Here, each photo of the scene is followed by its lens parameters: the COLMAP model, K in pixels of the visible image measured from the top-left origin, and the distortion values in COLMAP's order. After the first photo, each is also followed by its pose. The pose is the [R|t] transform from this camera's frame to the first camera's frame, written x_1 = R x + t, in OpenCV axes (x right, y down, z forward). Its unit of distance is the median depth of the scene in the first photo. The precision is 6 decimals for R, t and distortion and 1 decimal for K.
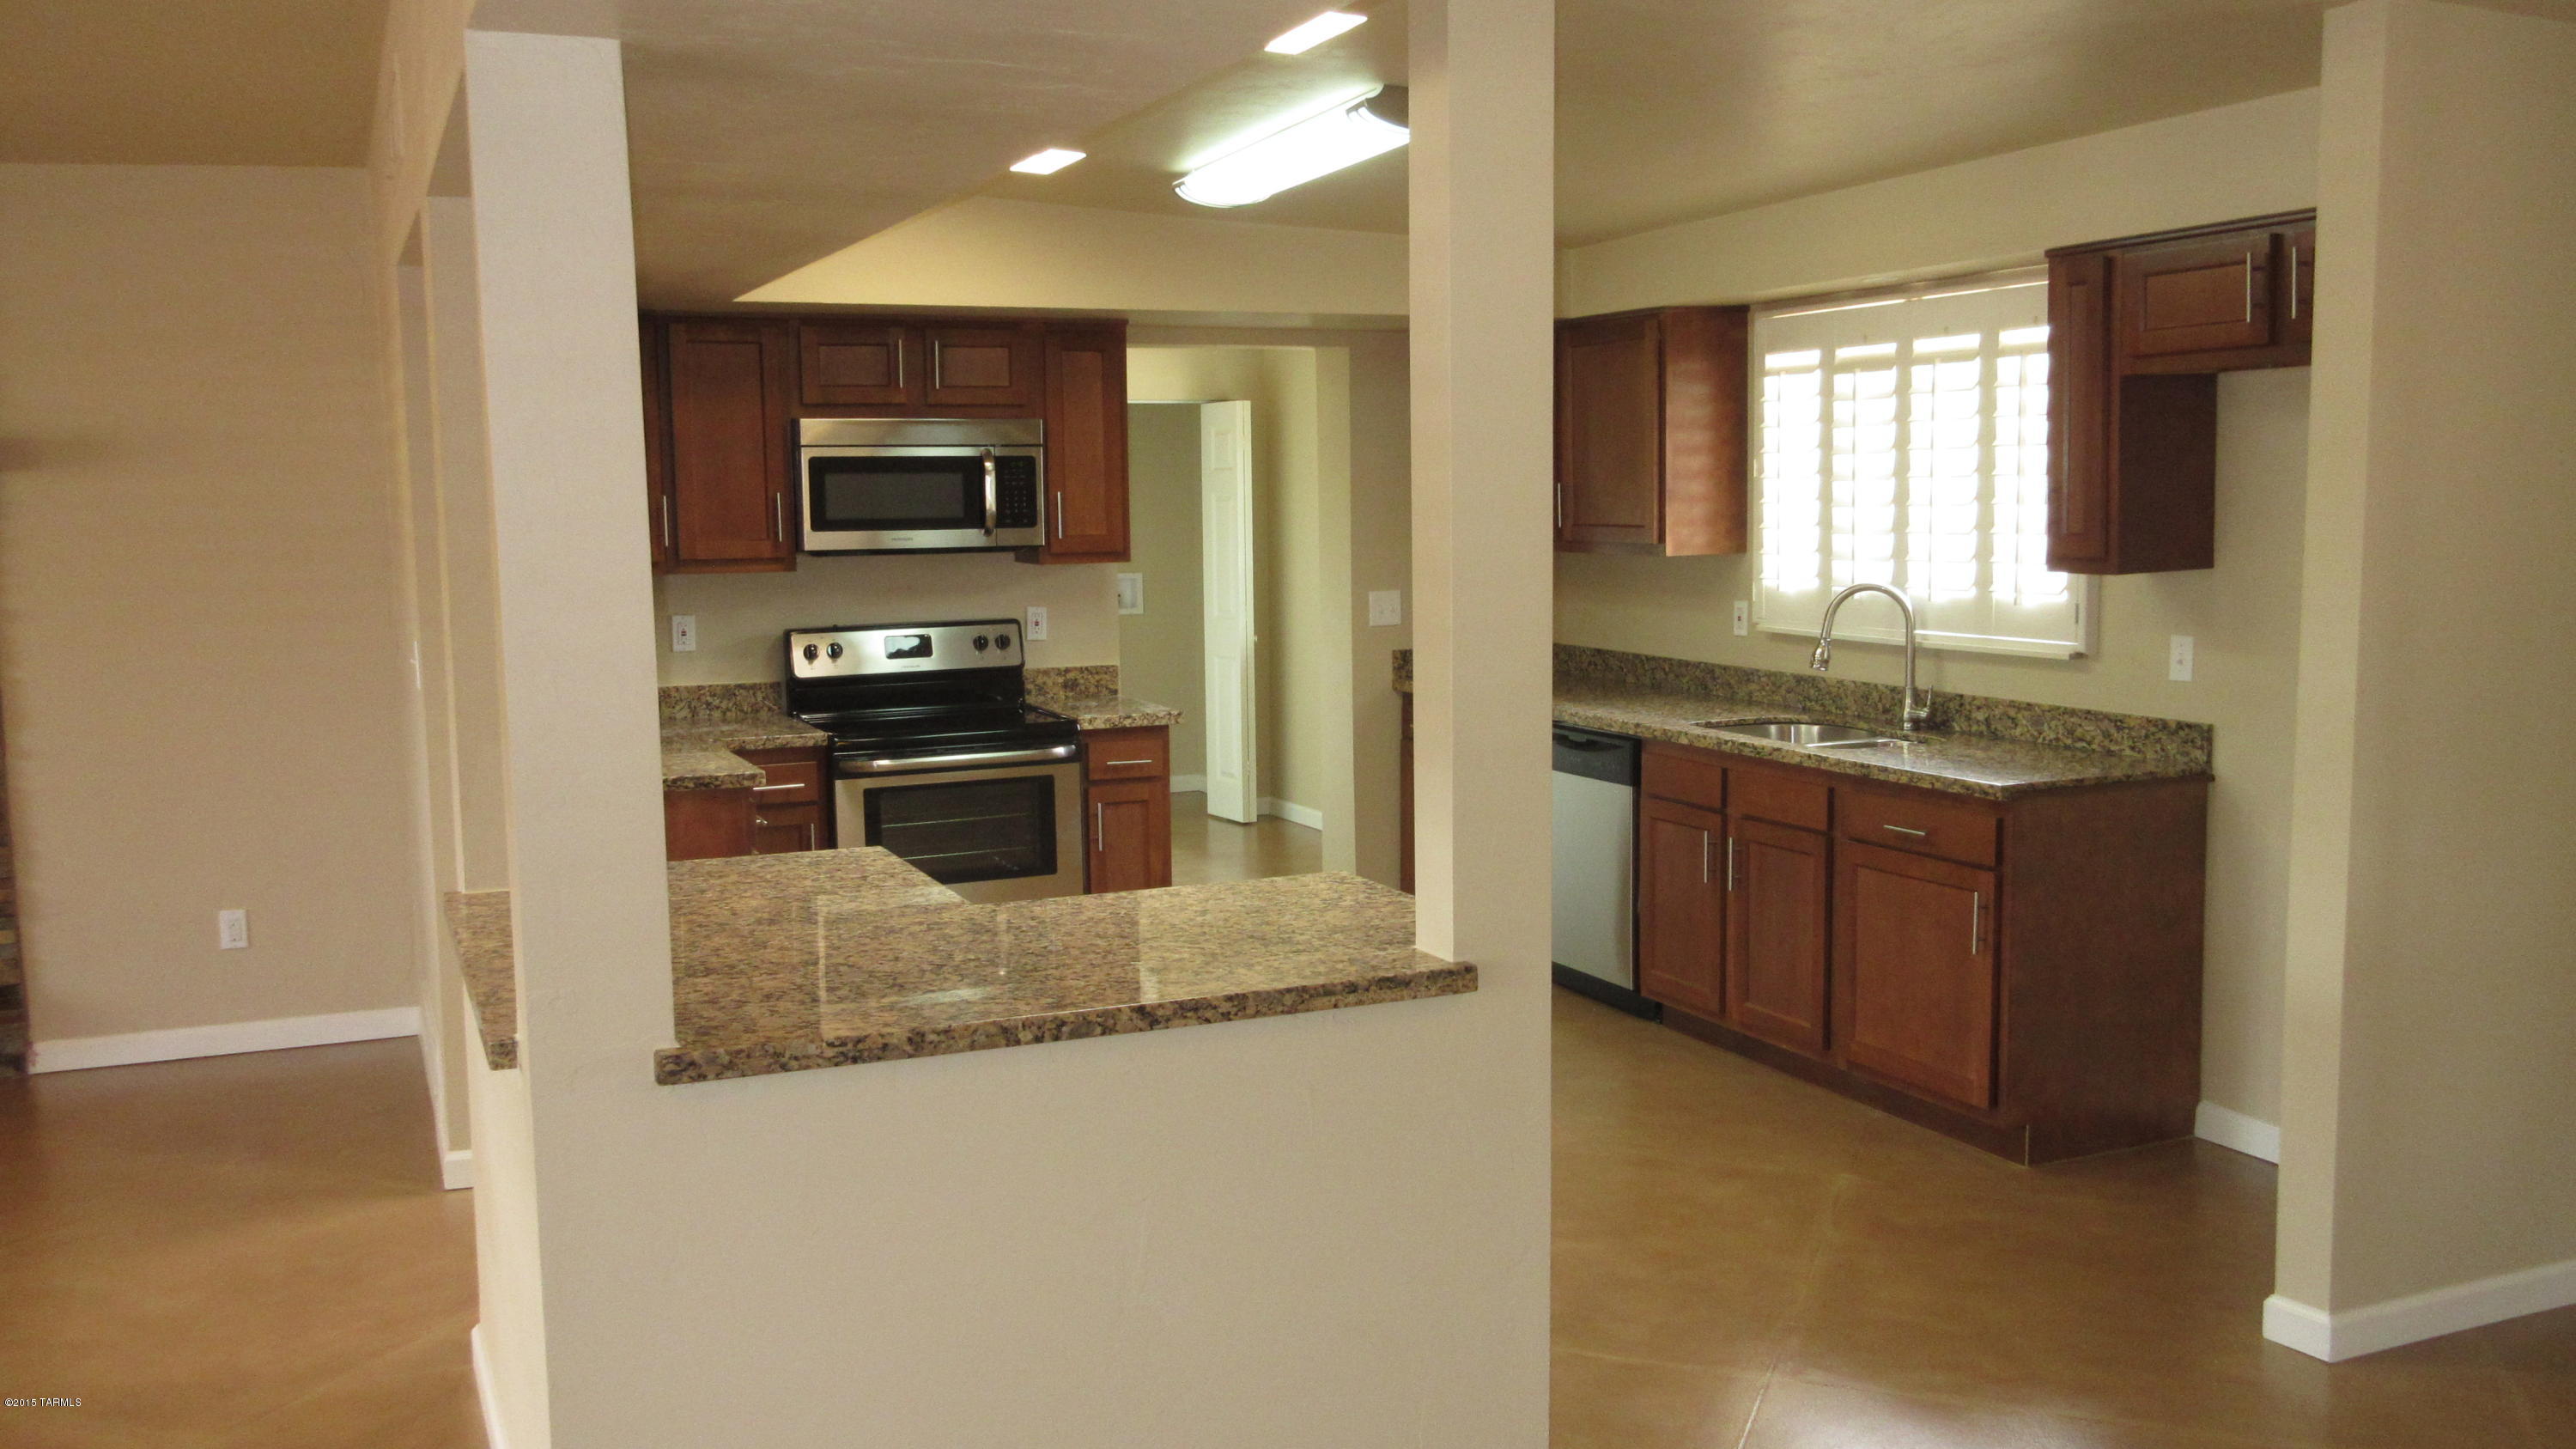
lens RADIAL K [[2152.1, 0, 1284.1], [0, 2152.1, 739.6], [0, 0, 1]] dist [0.011693, 0.006937]
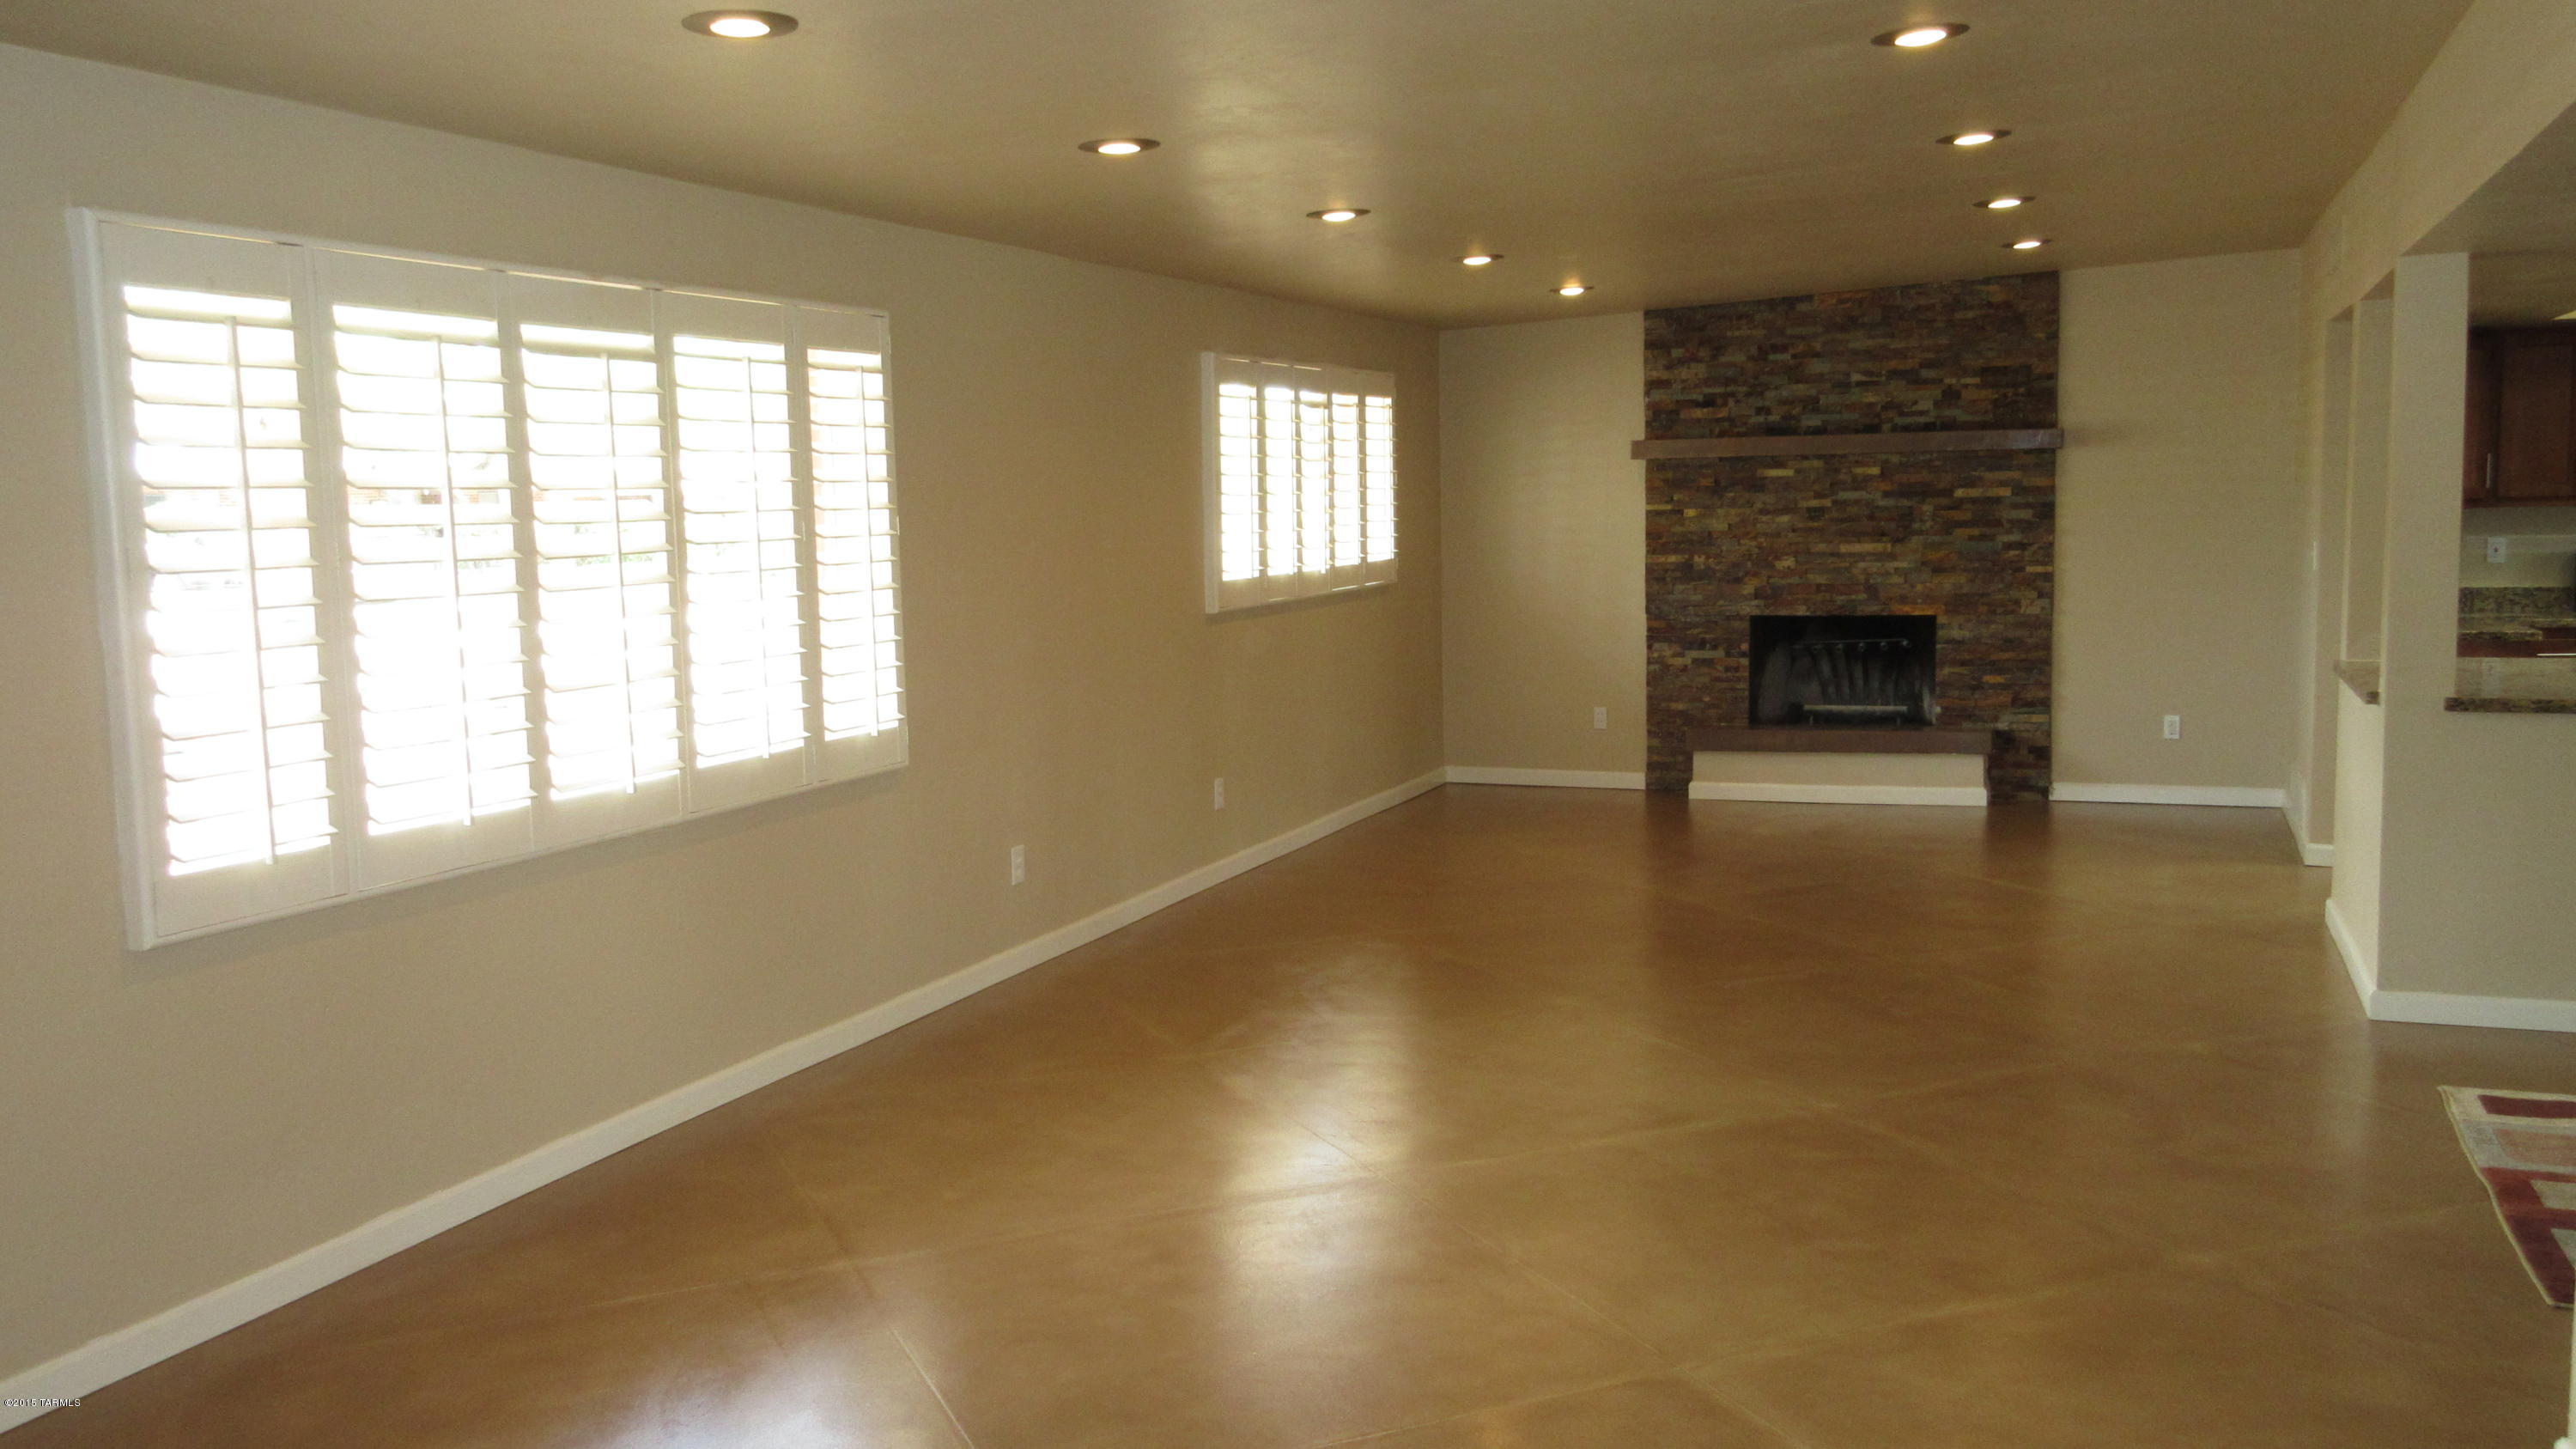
lens RADIAL K [[2152.1, 0, 1289.5], [0, 2152.1, 742.2], [0, 0, 1]] dist [0.011693, 0.006937]
pose [[0.701757, 0.076609, -0.708286, 0.196248], [-0.066072, 0.996915, 0.042364, 0.074586], [0.709346, 0.017069, 0.704654, -0.612290]]
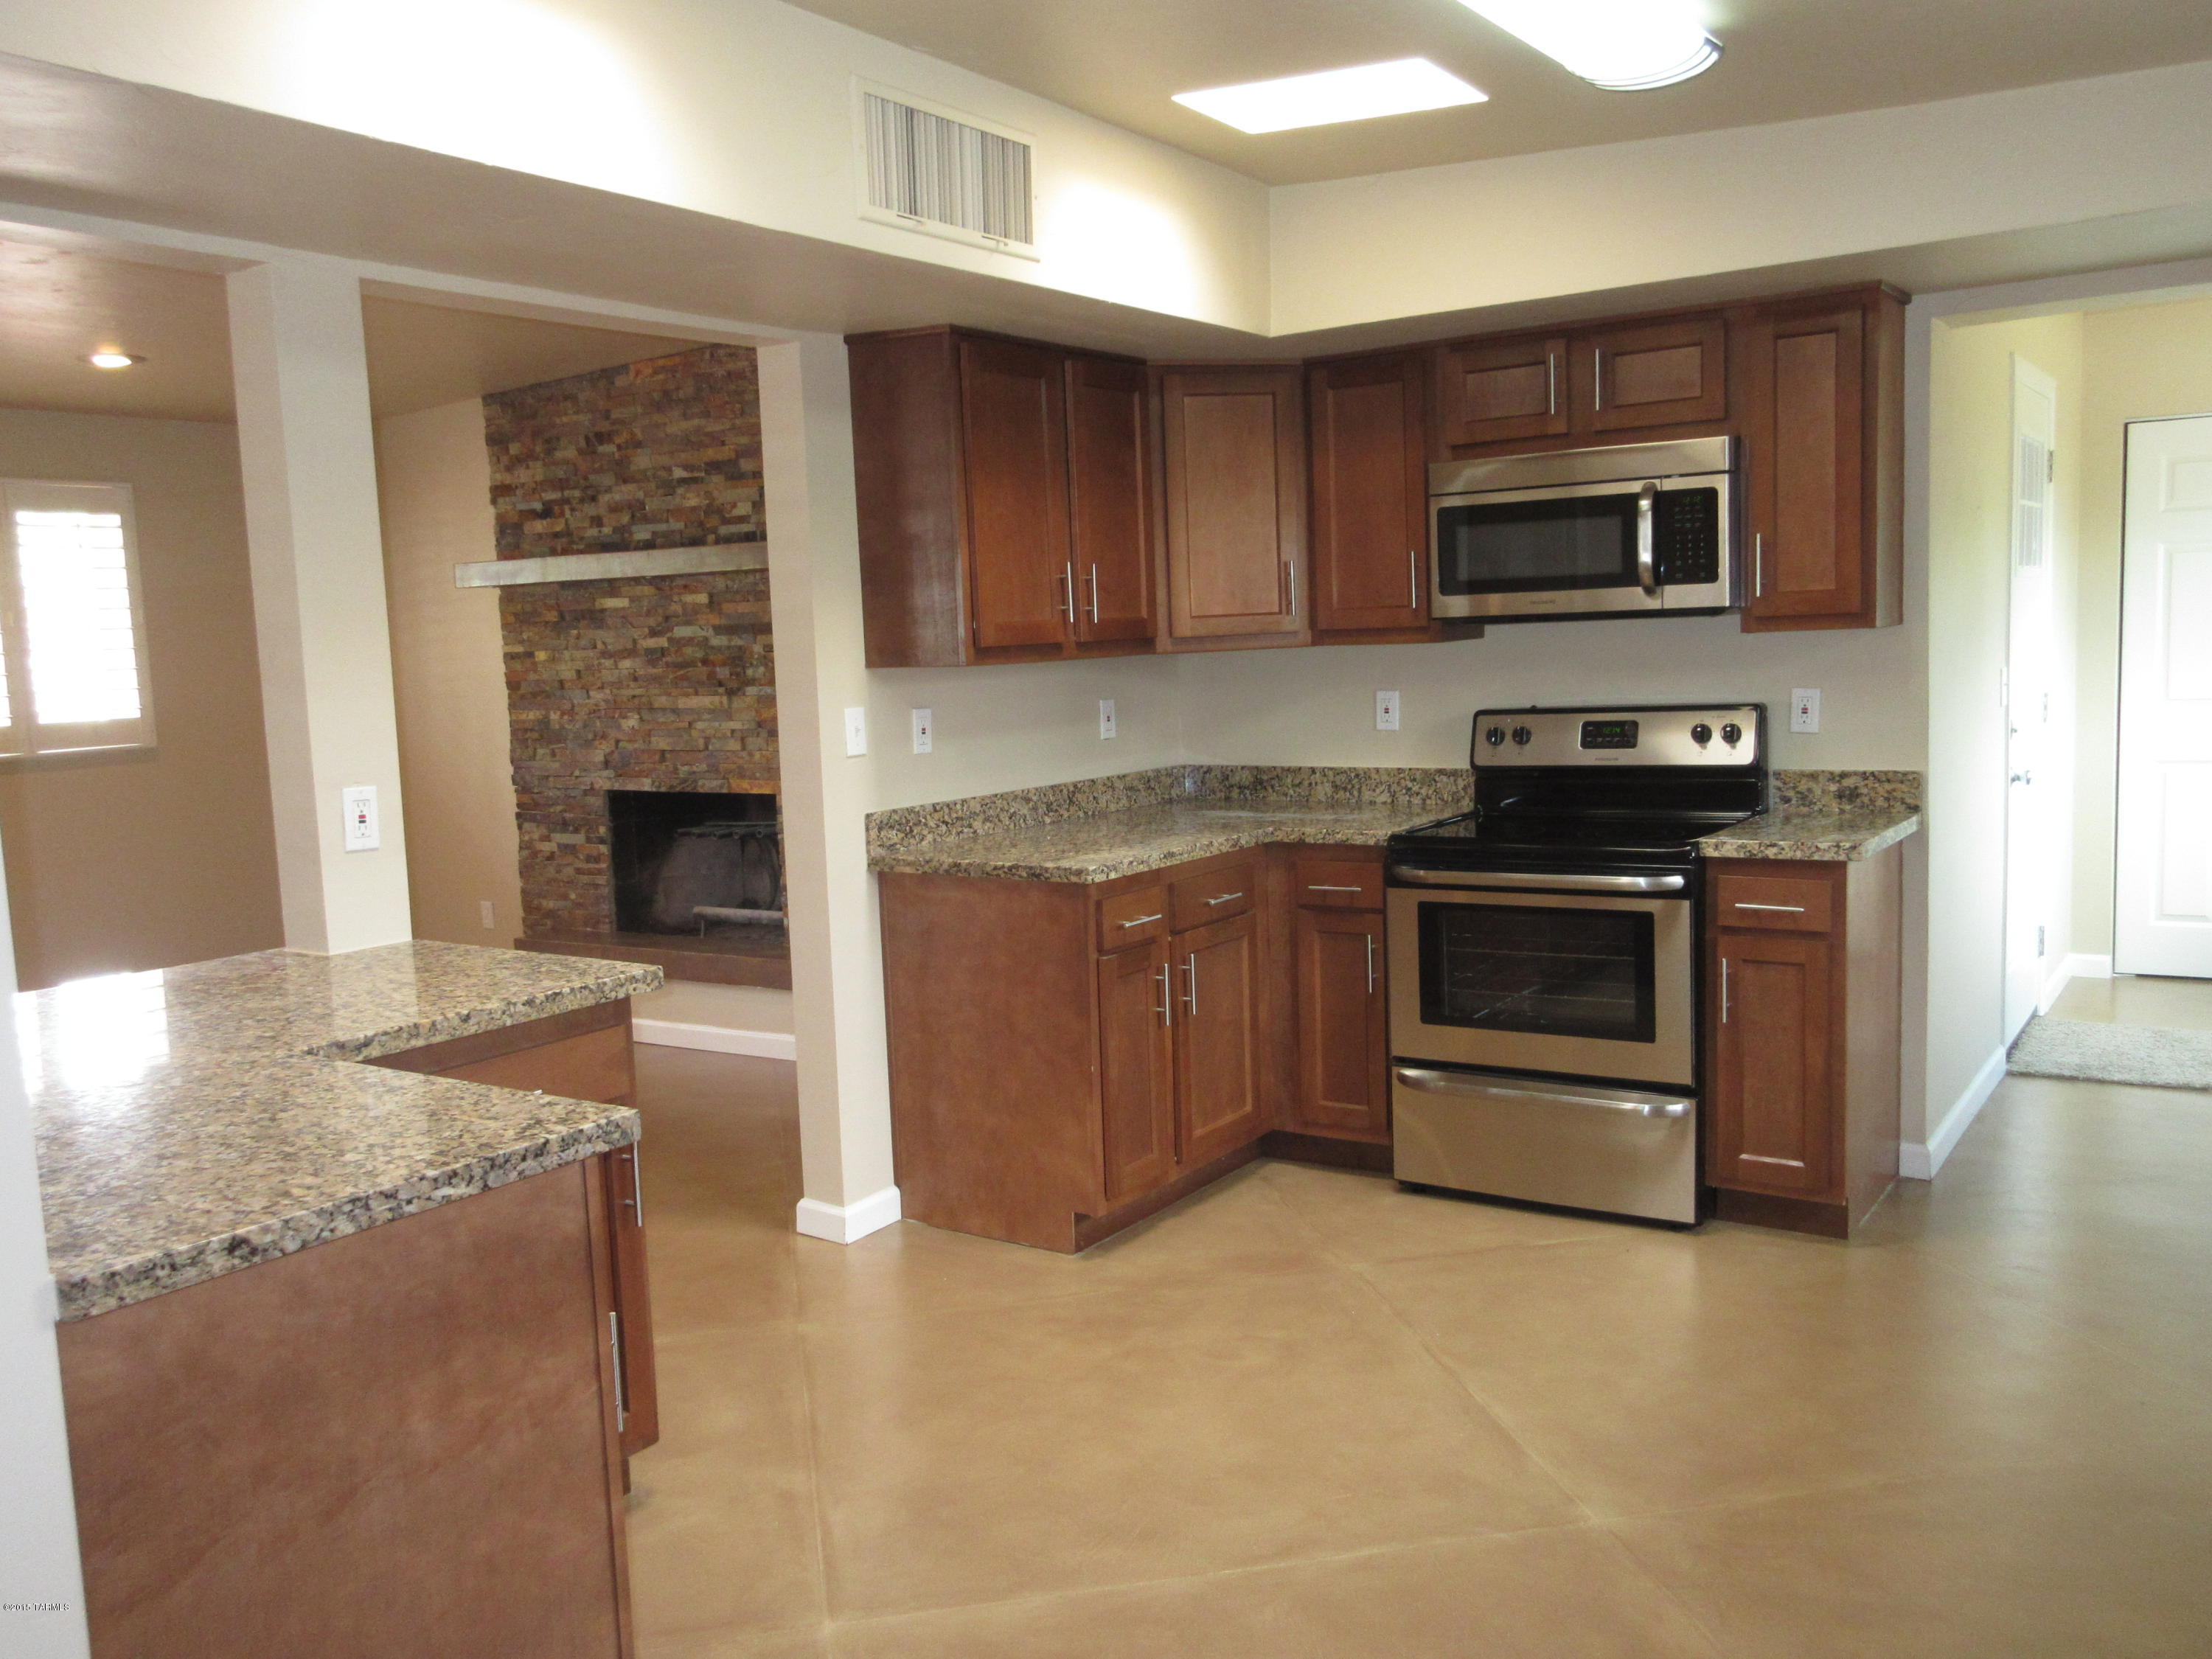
lens RADIAL K [[1848.8, 0, 1105.2], [0, 1848.8, 845.6], [0, 0, 1]] dist [0.011573, 0.005685]
pose [[0.537371, 0.090300, -0.838497, 0.344114], [-0.066004, 0.995705, 0.064930, -0.037700], [0.840759, 0.020452, 0.541023, 0.508864]]
